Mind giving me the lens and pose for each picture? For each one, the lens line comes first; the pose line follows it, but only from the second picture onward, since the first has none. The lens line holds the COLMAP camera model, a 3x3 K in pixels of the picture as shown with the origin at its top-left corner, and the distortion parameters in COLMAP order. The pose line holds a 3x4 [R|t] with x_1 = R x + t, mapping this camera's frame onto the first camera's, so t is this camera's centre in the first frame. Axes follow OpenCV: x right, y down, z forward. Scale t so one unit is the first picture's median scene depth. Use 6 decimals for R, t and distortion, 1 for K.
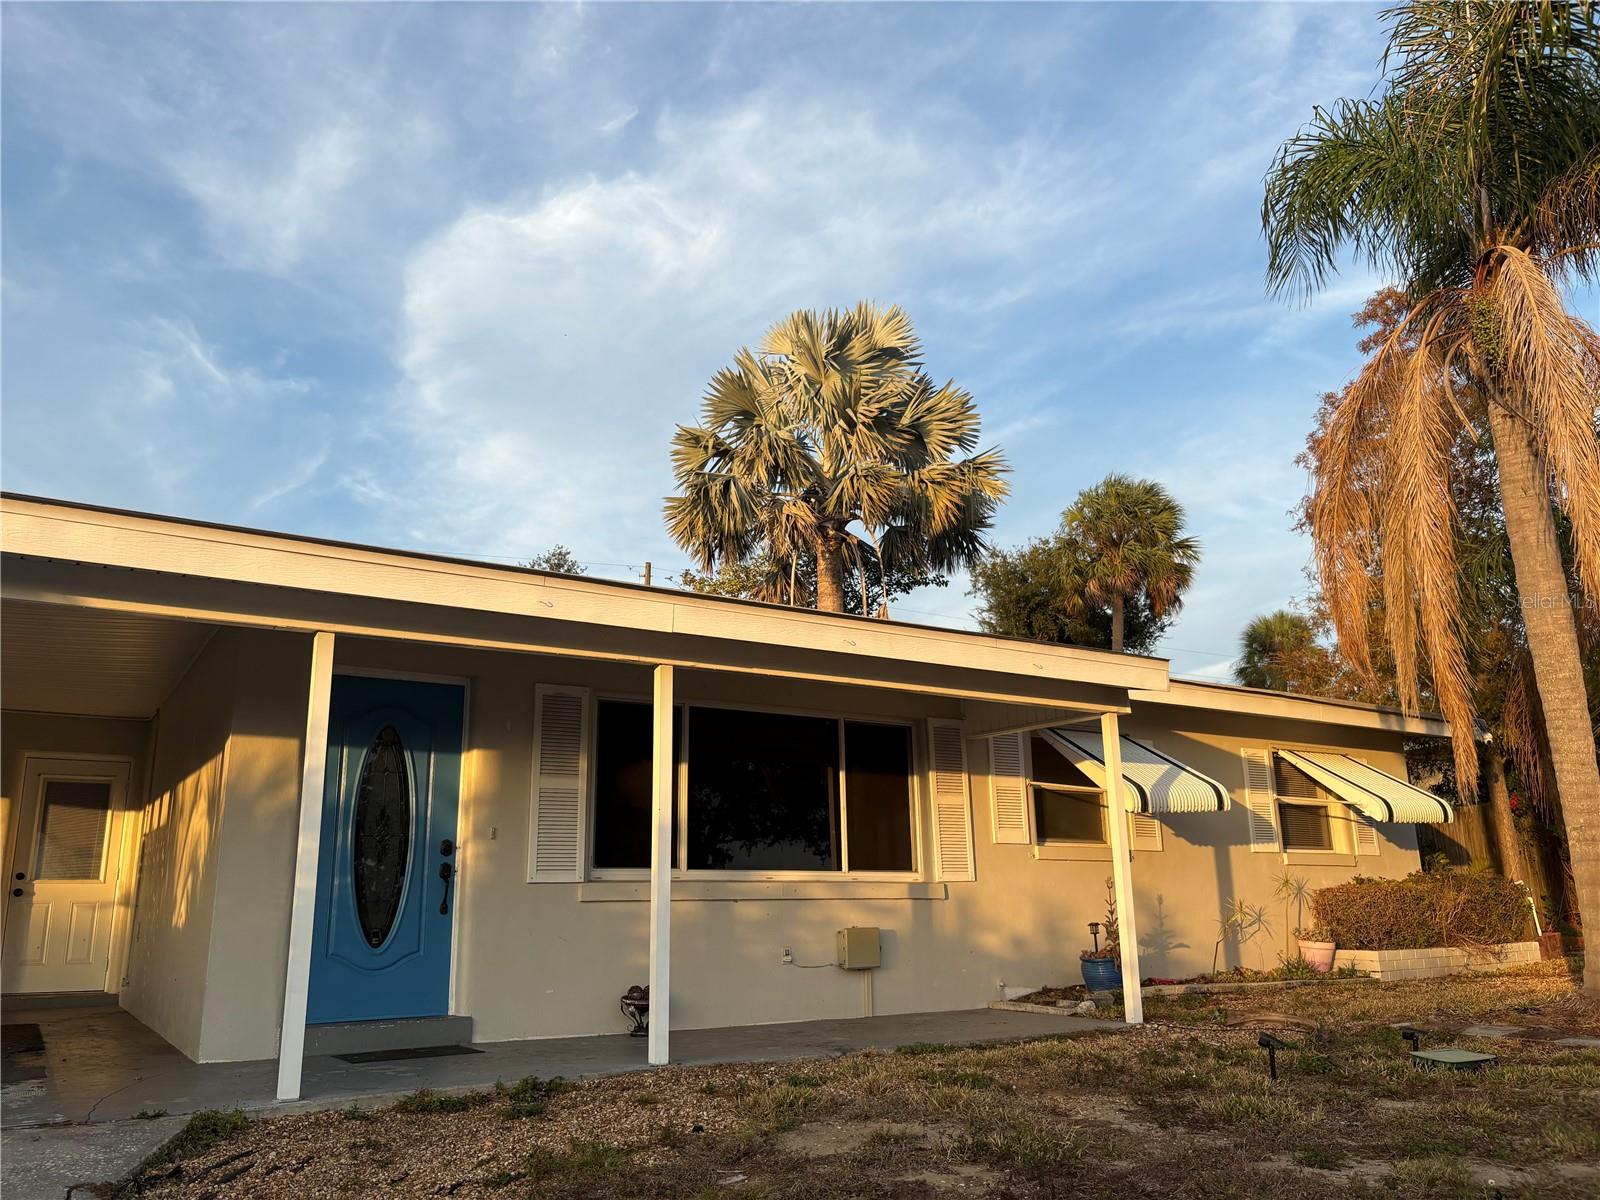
lens RADIAL K [[1202.4, 0, 770.1], [0, 1202.4, 607.9], [0, 0, 1]] dist [0.050245, -0.054259]
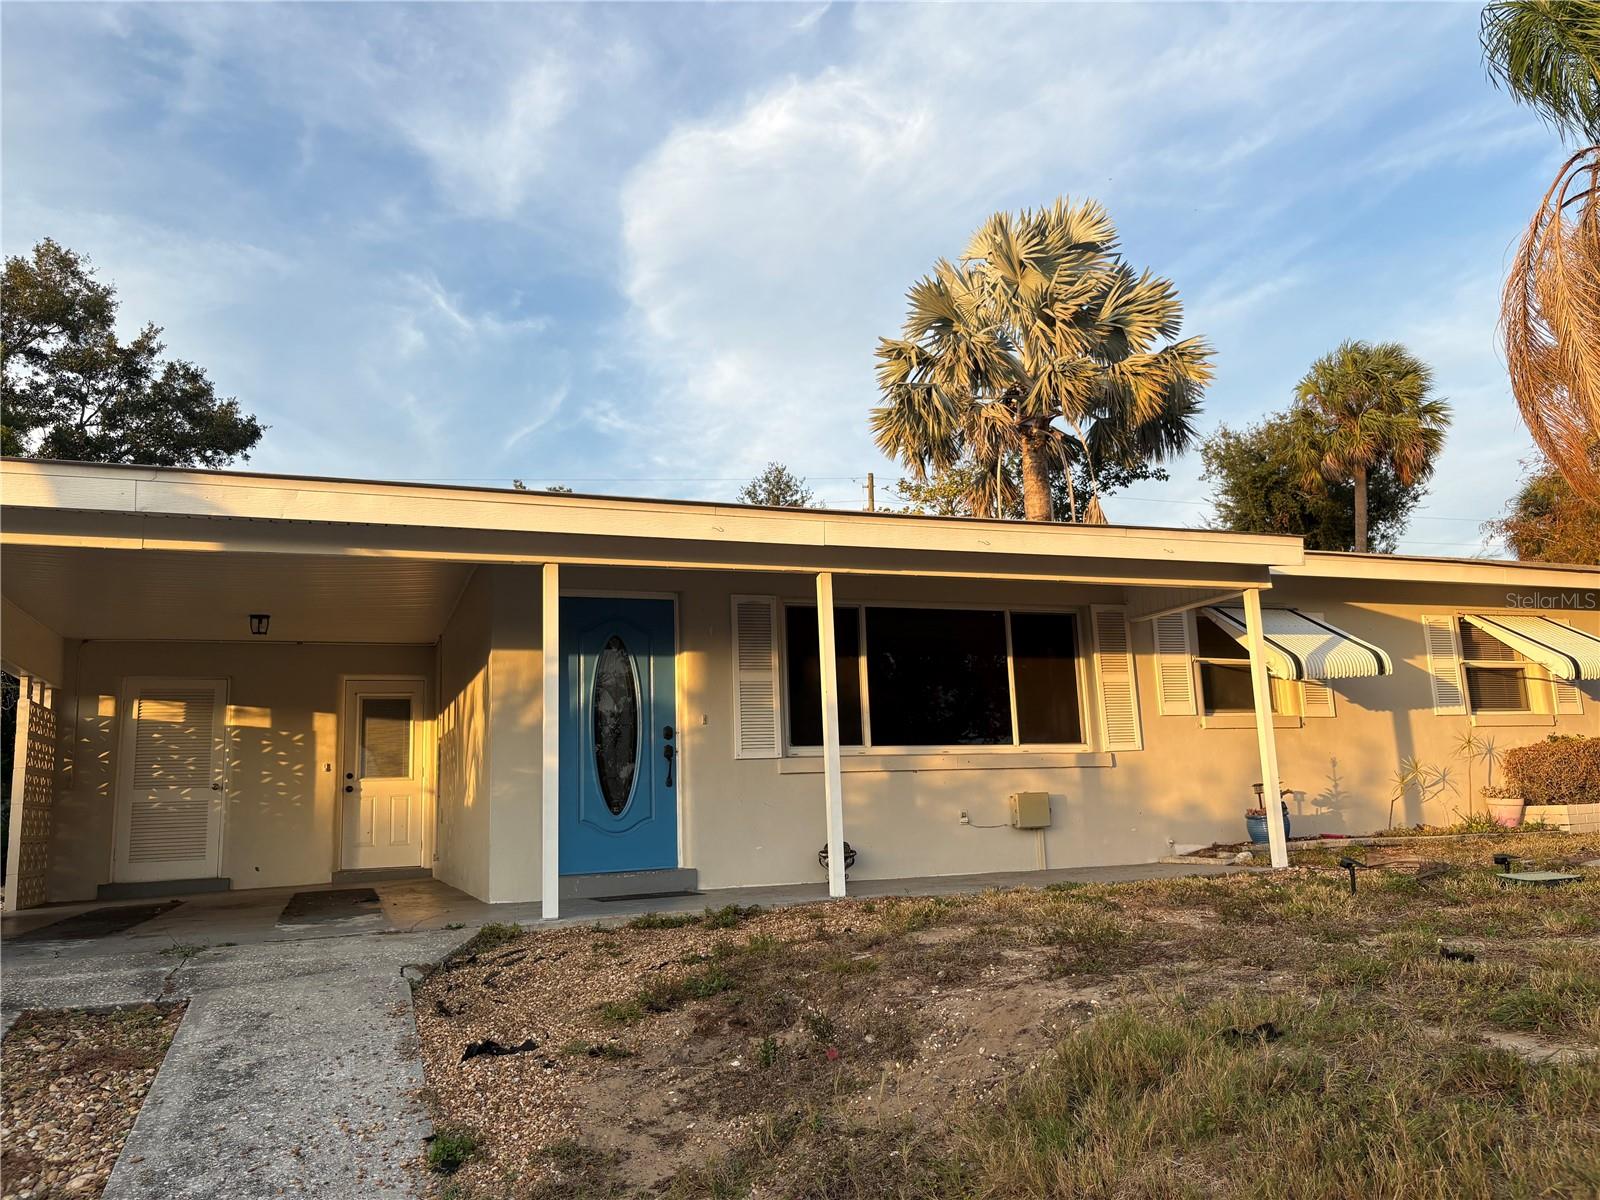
lens RADIAL K [[1207.2, 0, 800.0], [0, 1207.2, 600.0], [0, 0, 1]] dist [0.003695, 0.001350]
pose [[0.981864, -0.058404, -0.180364, 0.055412], [0.071465, 0.995205, 0.066784, -0.003593], [0.175599, -0.078463, 0.981330, -0.093672]]
